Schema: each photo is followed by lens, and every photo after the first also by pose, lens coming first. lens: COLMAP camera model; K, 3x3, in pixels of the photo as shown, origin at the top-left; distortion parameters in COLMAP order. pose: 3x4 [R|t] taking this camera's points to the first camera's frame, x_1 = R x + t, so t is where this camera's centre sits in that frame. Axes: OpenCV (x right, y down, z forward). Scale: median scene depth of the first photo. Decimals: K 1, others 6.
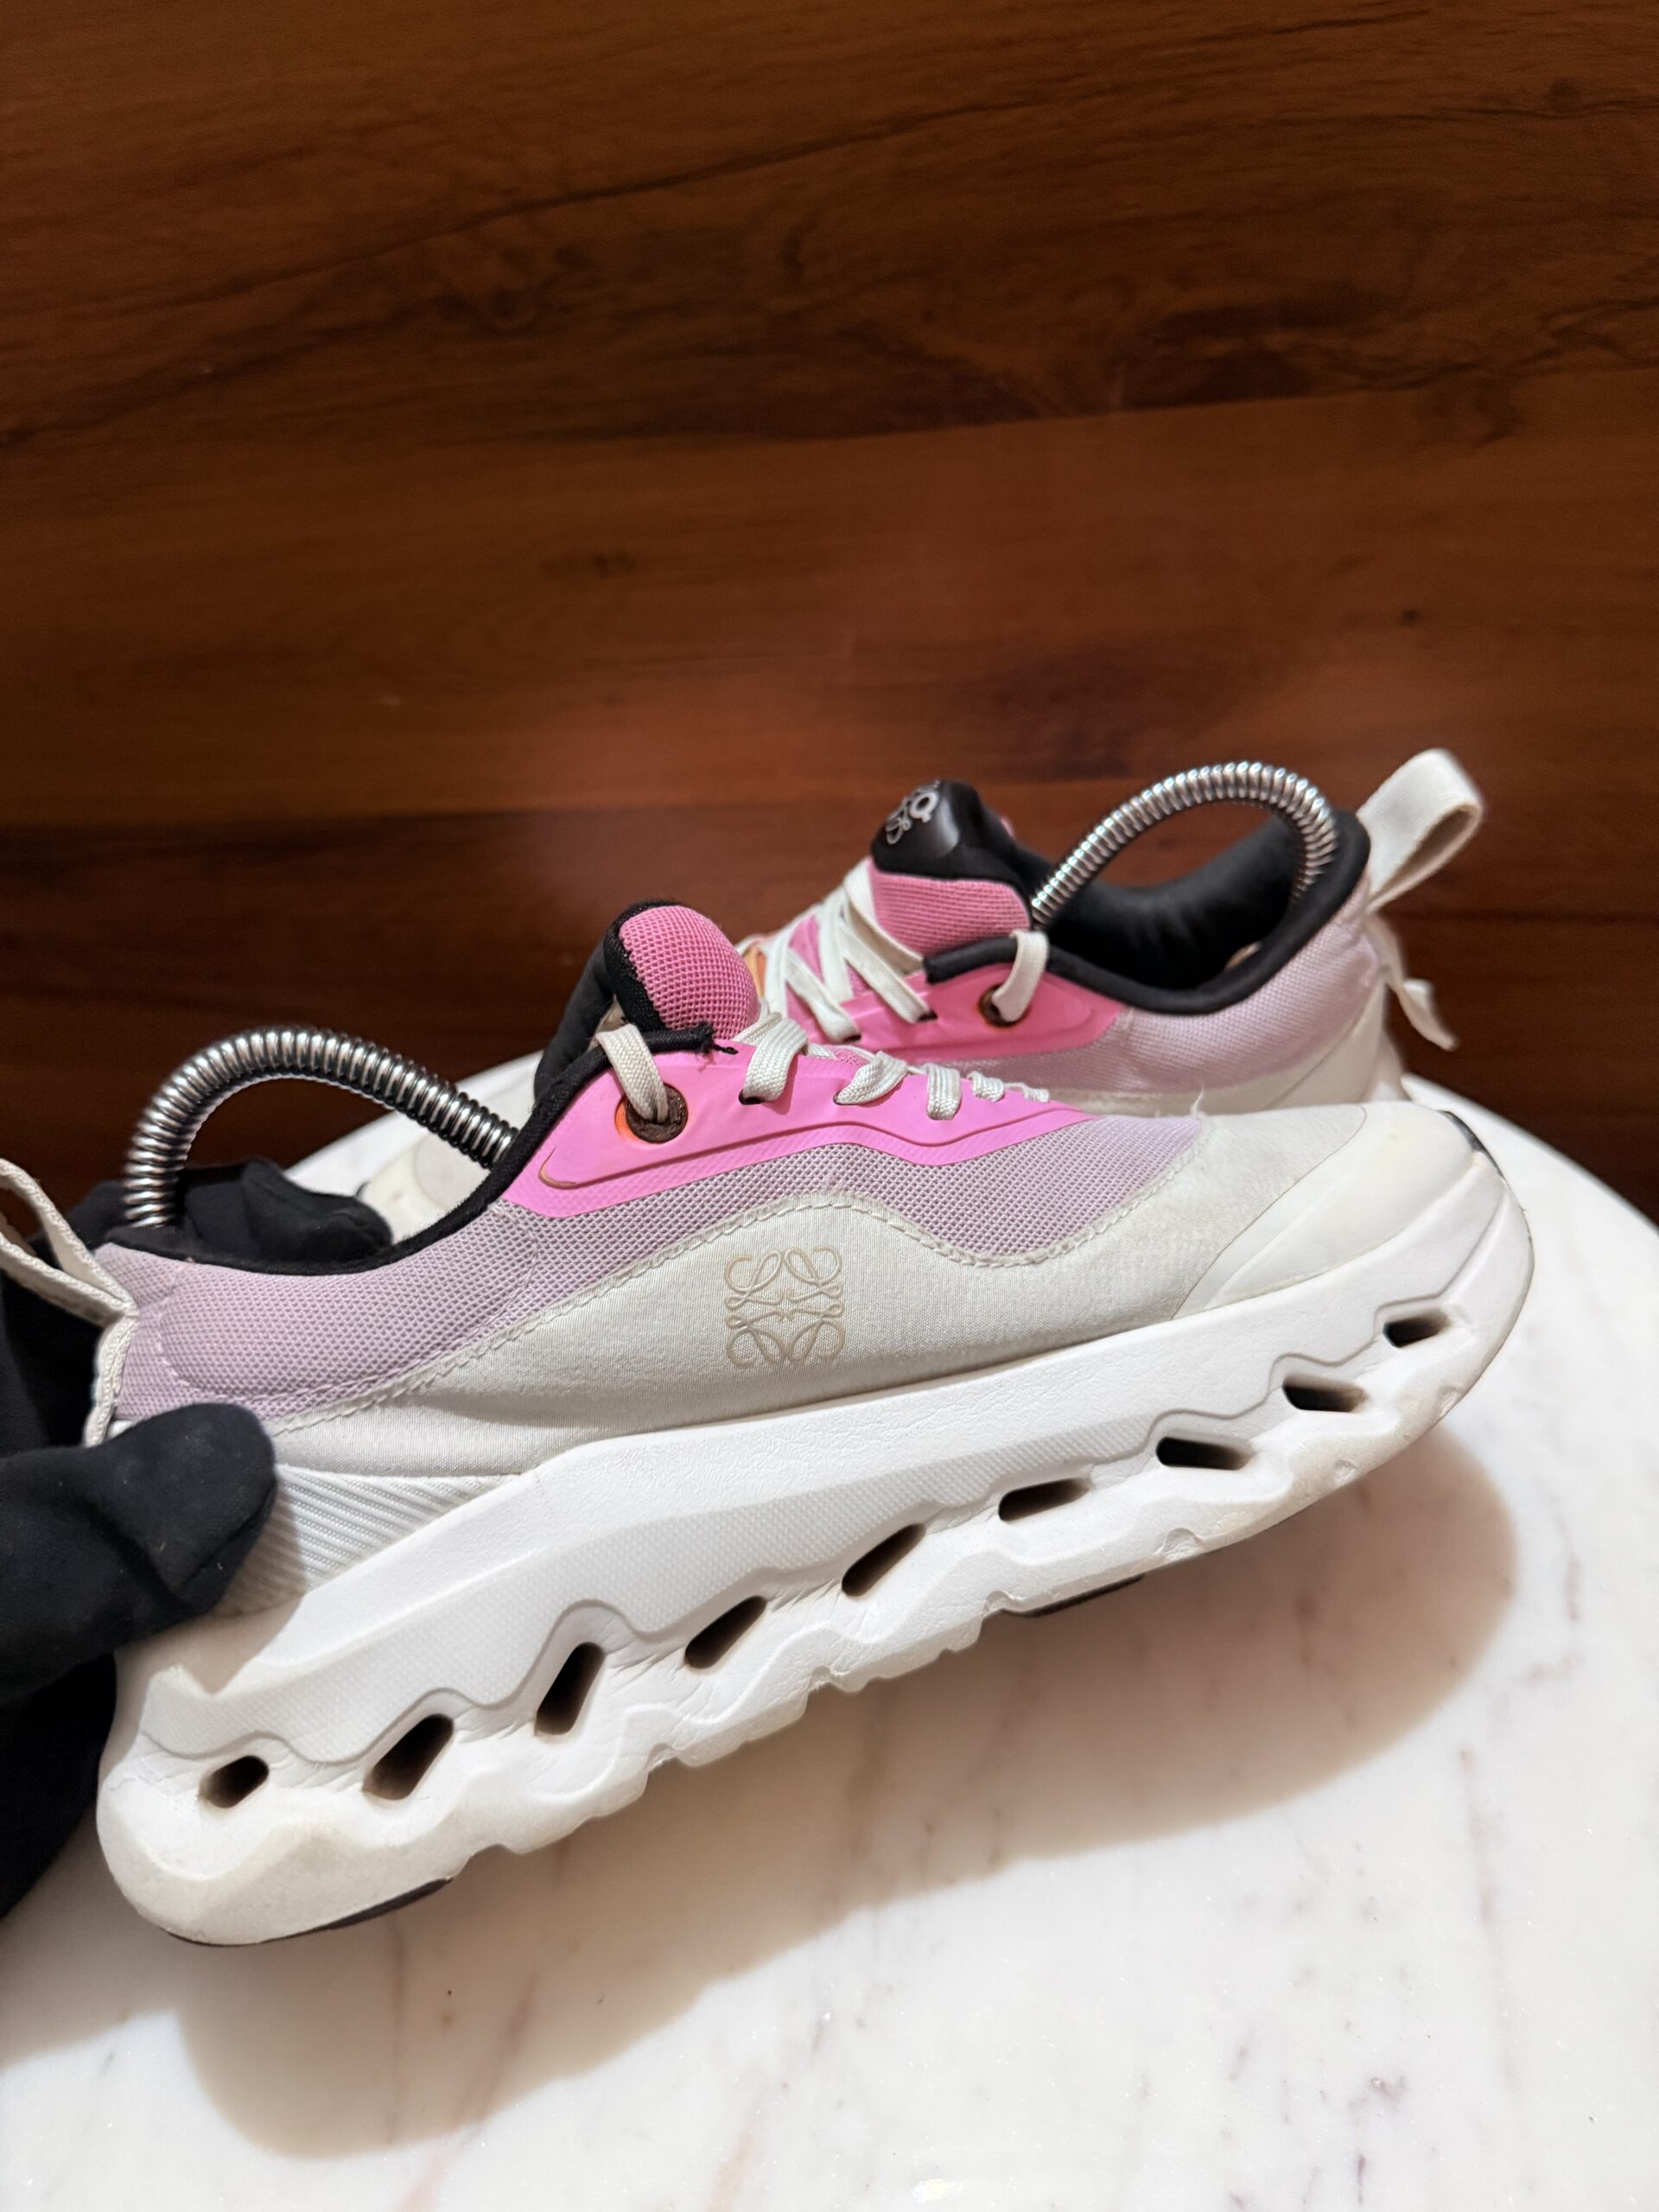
lens RADIAL K [[1659.1, 0, 824.0], [0, 1659.1, 1097.1], [0, 0, 1]] dist [-0.027188, 0.004793]
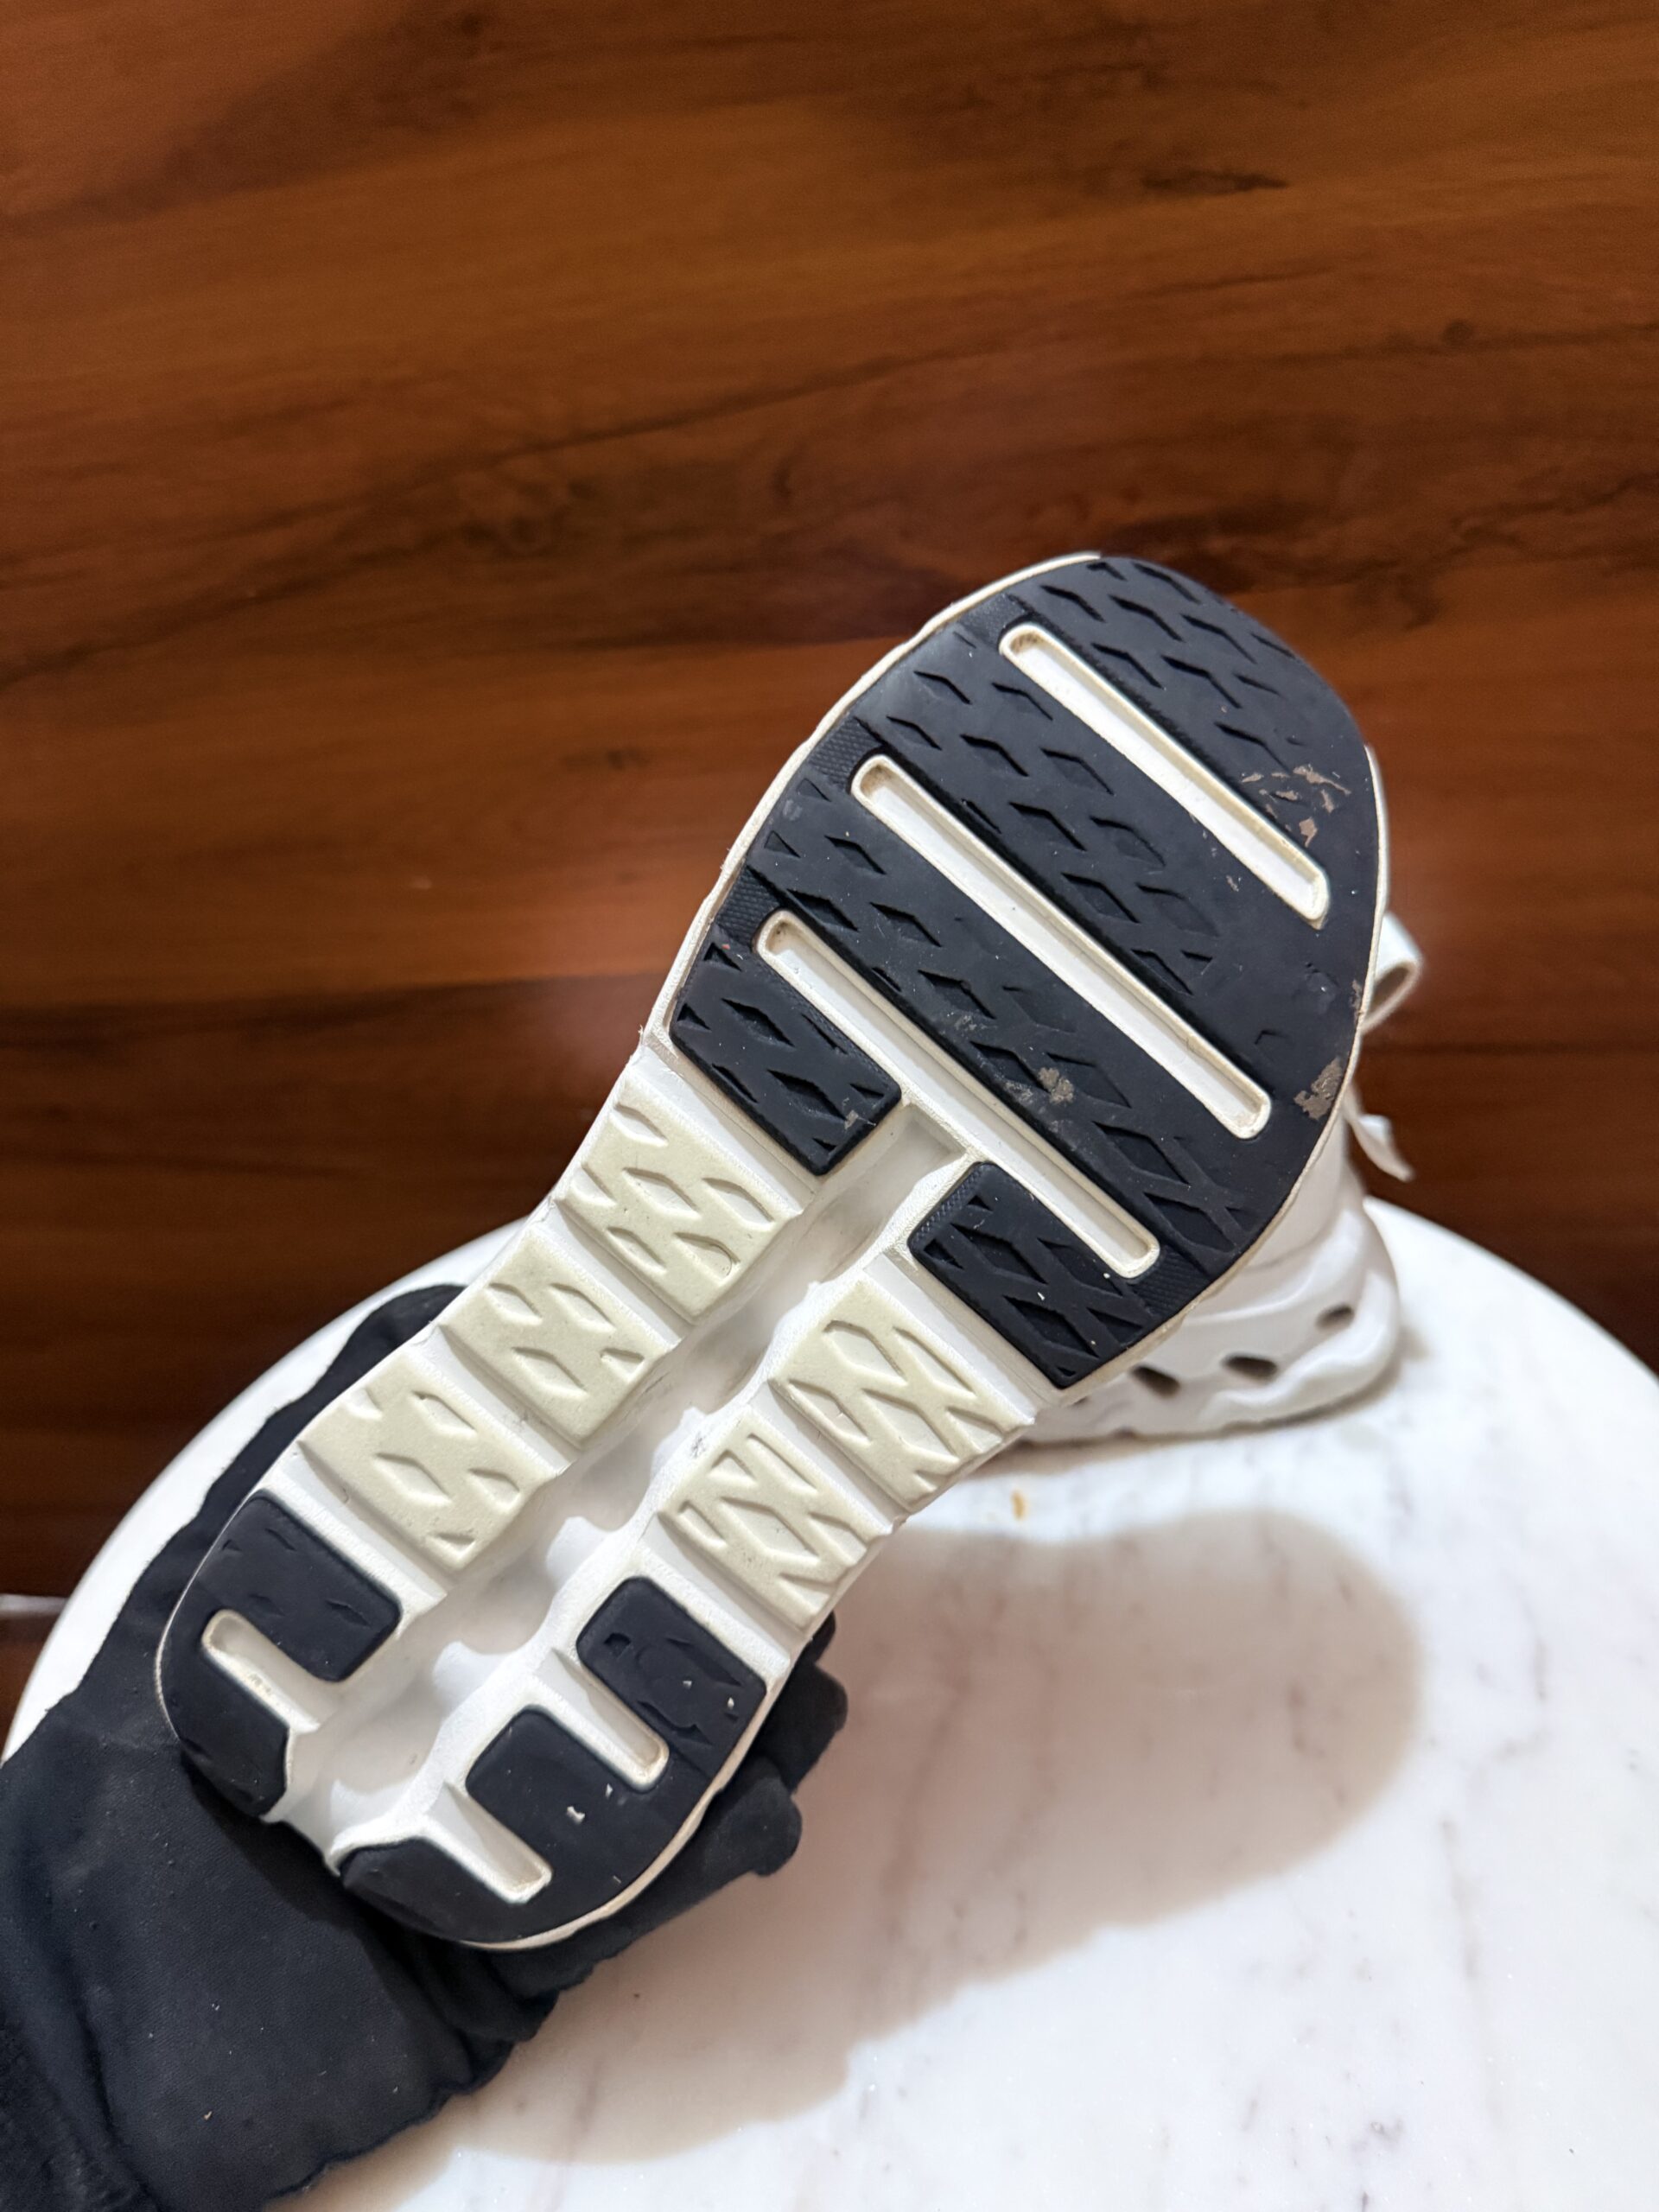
lens RADIAL K [[1681.3, 0, 834.7], [0, 1681.3, 1101.5], [0, 0, 1]] dist [-0.018648, -0.005427]
pose [[0.999415, -0.032347, 0.011101, -0.009623], [0.033090, 0.996631, -0.075044, -0.006986], [-0.008636, 0.075368, 0.997118, -0.103046]]
